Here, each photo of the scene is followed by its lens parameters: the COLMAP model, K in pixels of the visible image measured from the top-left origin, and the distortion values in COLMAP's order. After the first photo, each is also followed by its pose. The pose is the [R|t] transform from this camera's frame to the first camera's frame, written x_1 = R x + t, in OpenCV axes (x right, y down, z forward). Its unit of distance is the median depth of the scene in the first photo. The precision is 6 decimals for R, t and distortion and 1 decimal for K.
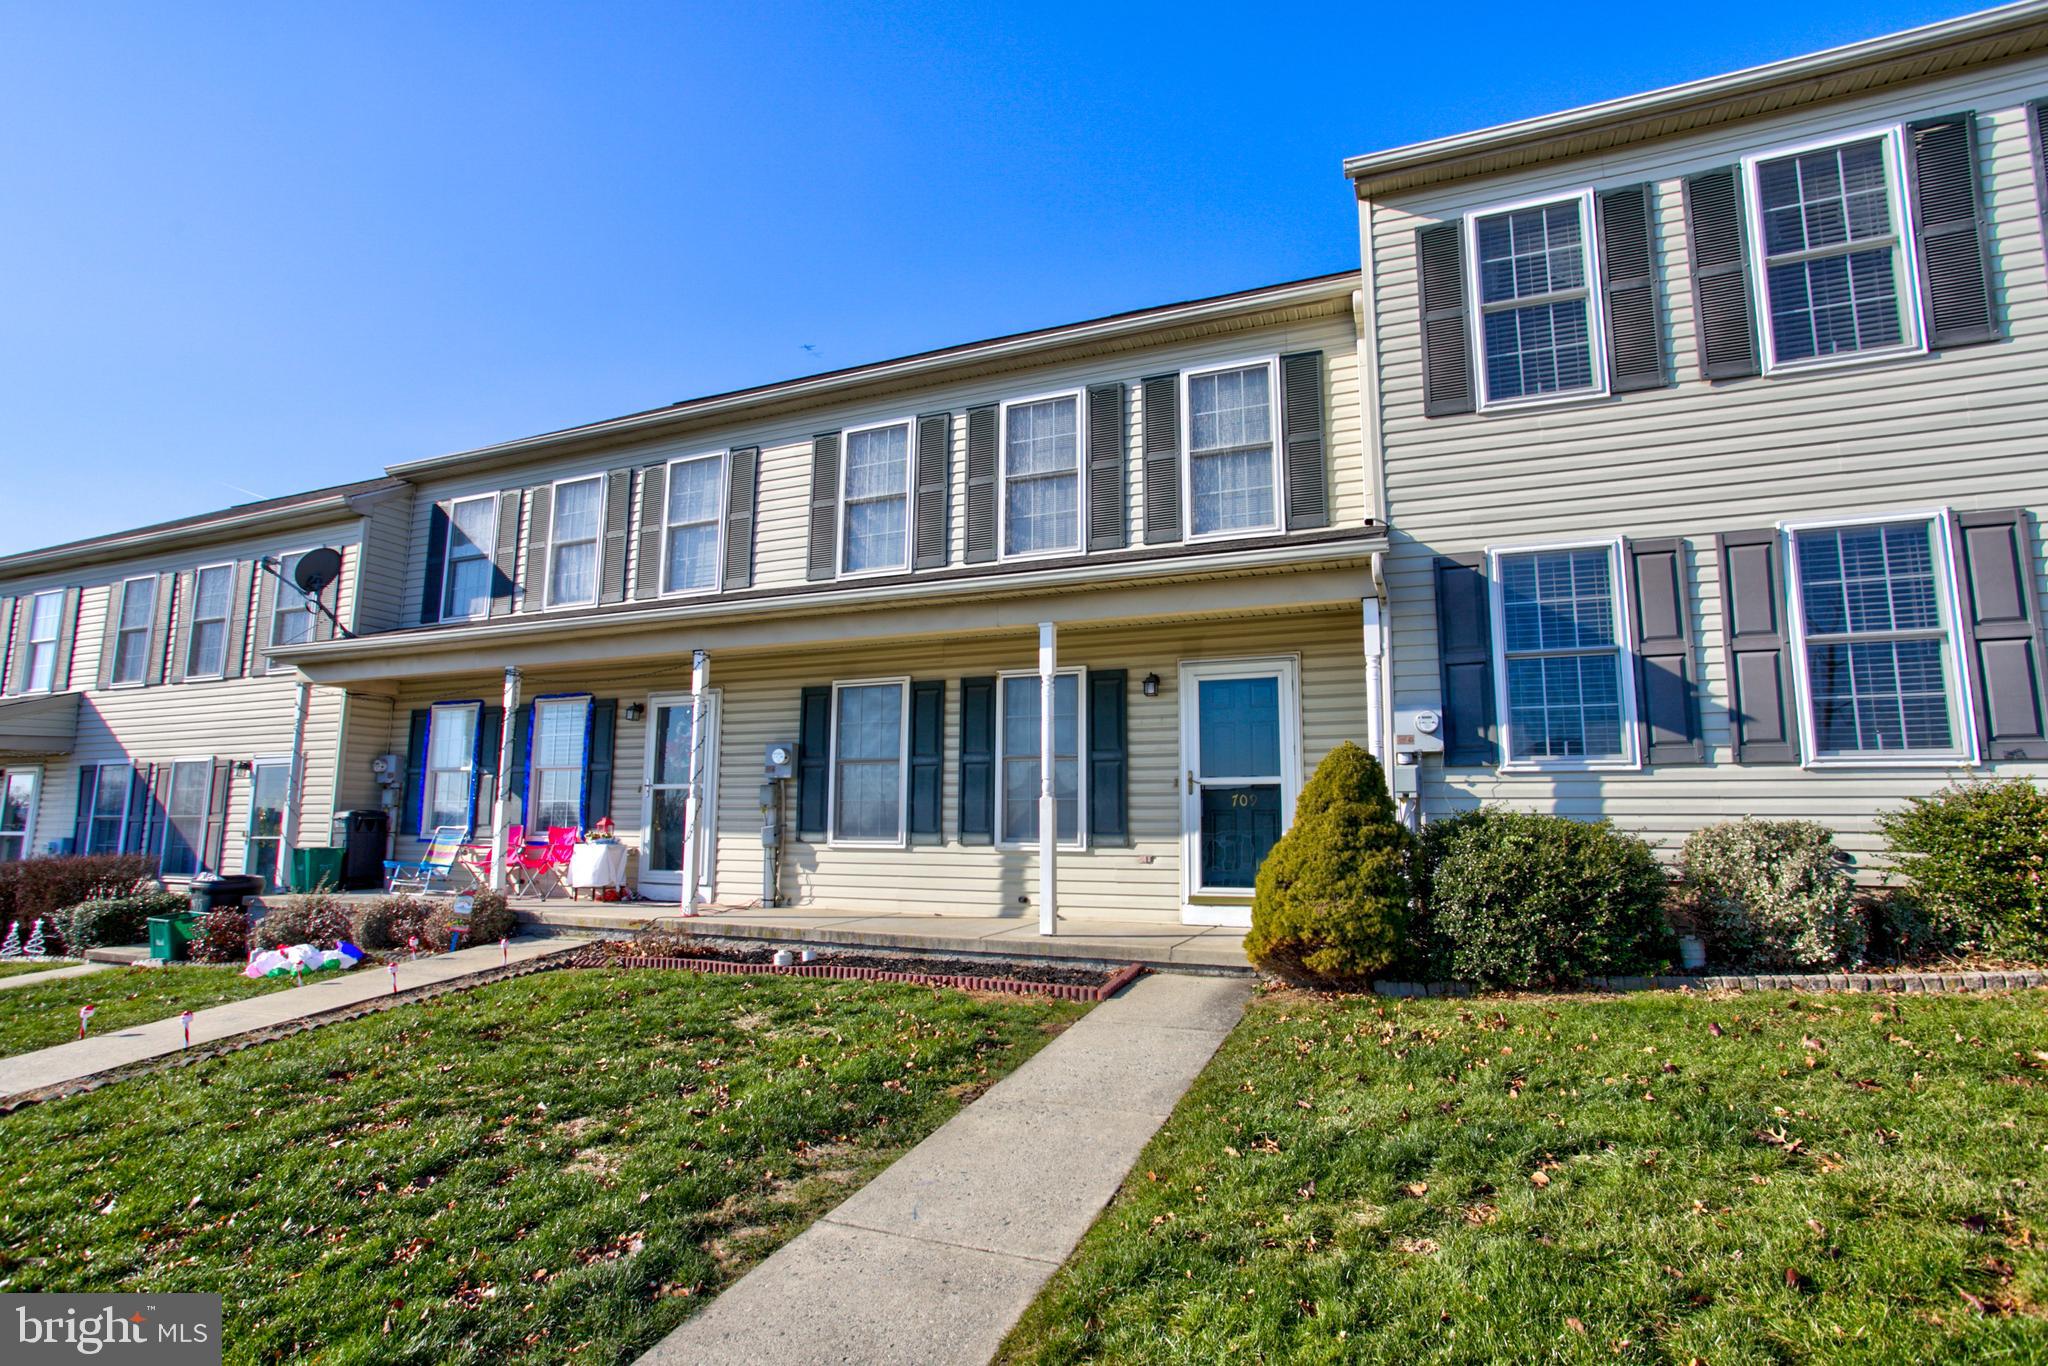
lens RADIAL K [[1011.3, 0, 1025.1], [0, 1011.3, 676.3], [0, 0, 1]] dist [-0.057338, 0.033839]
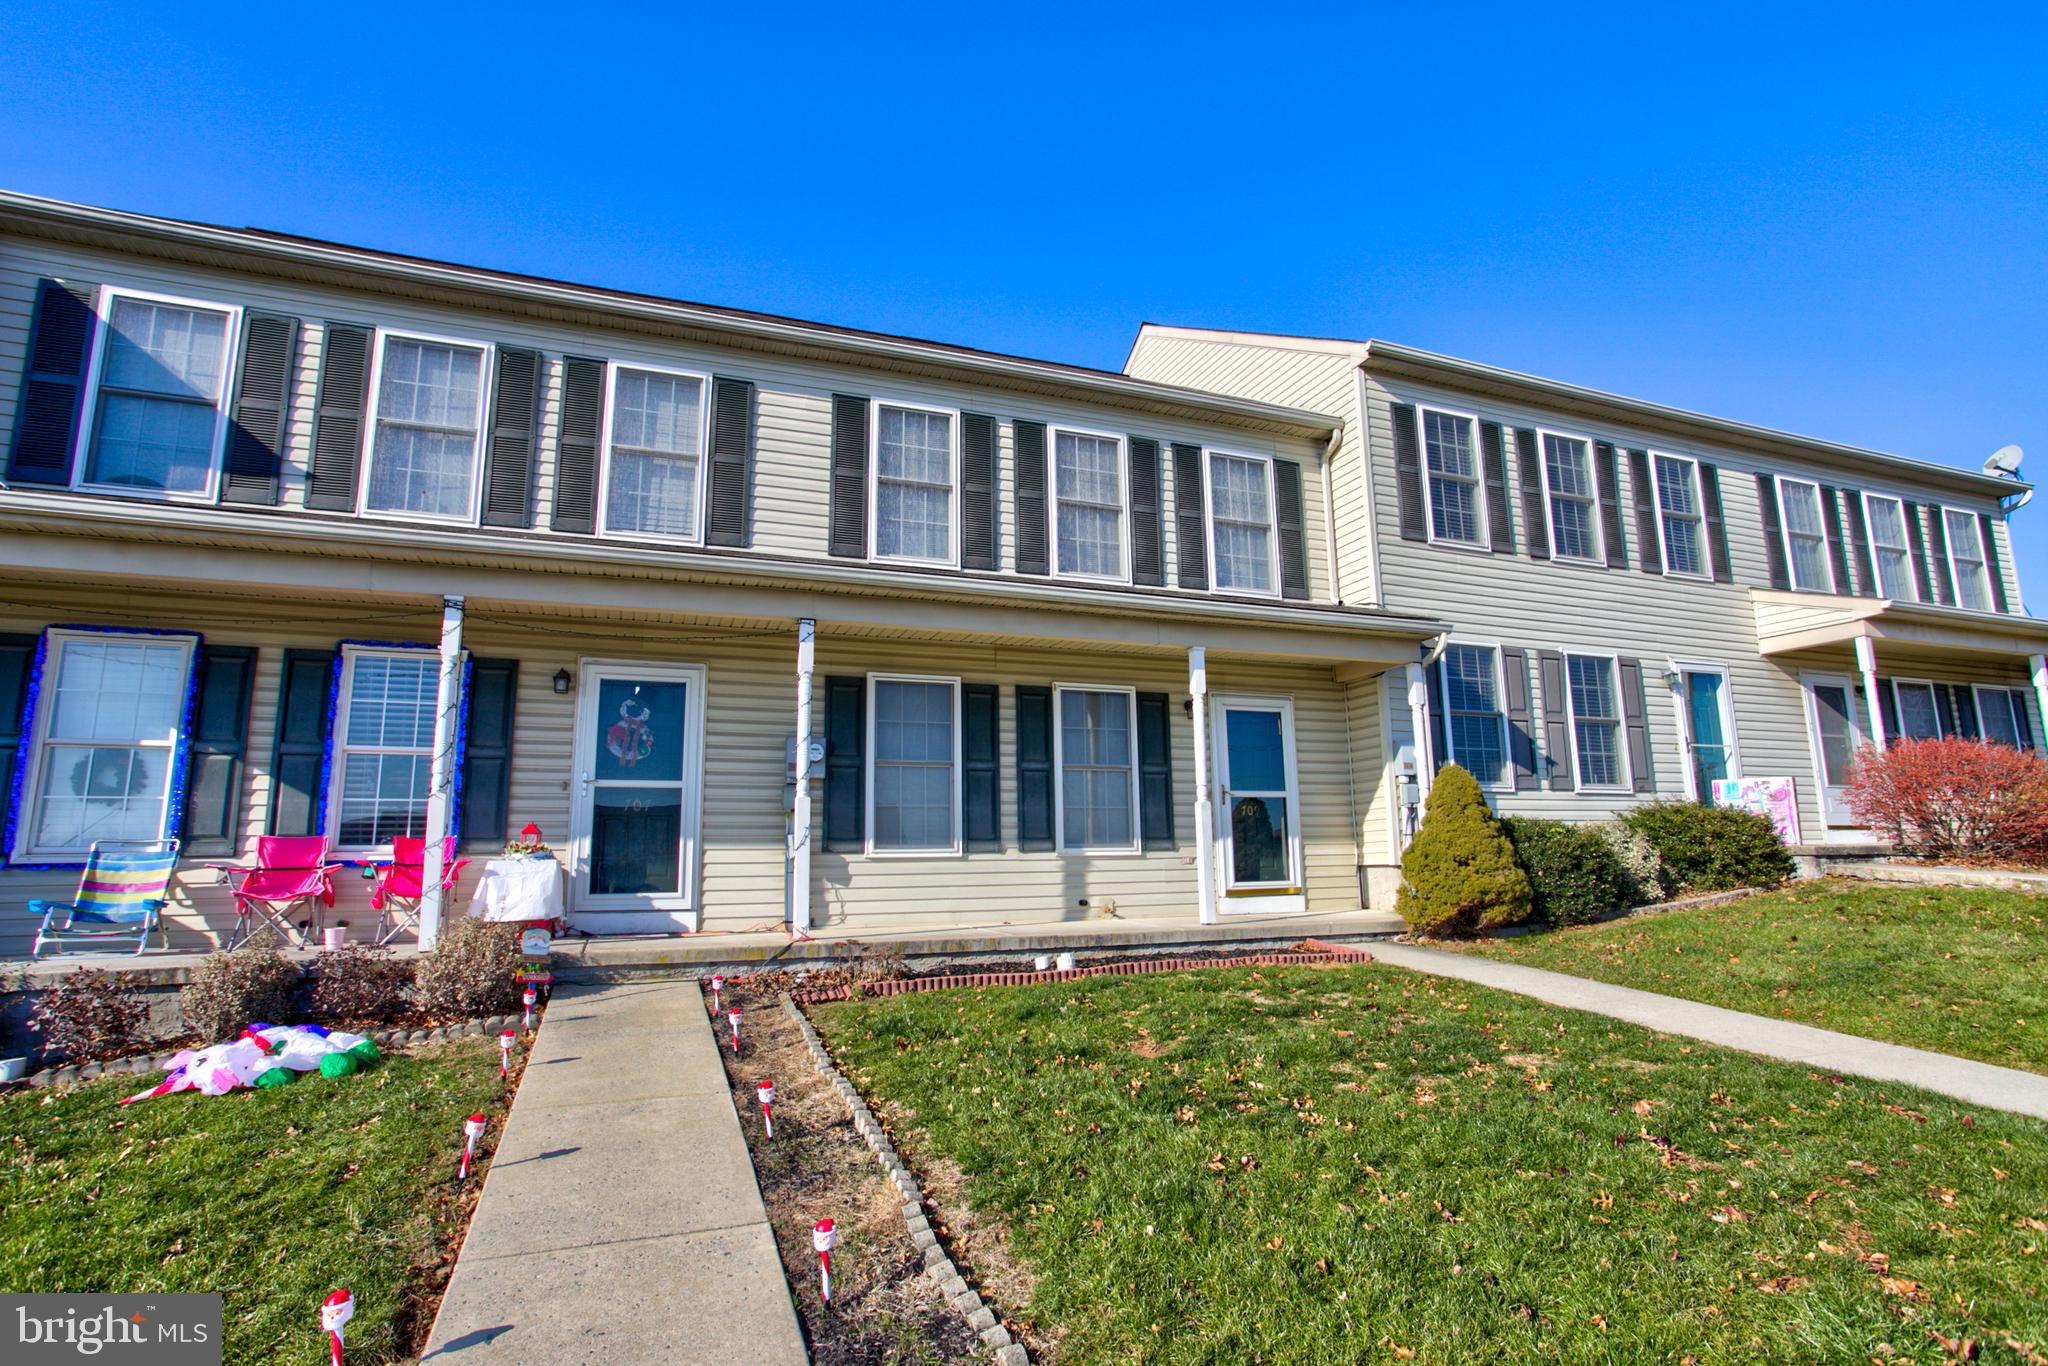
lens RADIAL K [[959.6, 0, 1021.7], [0, 959.6, 668.6], [0, 0, 1]] dist [-0.051590, 0.027797]
pose [[0.738536, 0.108157, 0.665483, -0.676997], [-0.093007, 0.993956, -0.058326, 0.039423], [-0.667769, -0.018819, 0.744131, 0.279392]]
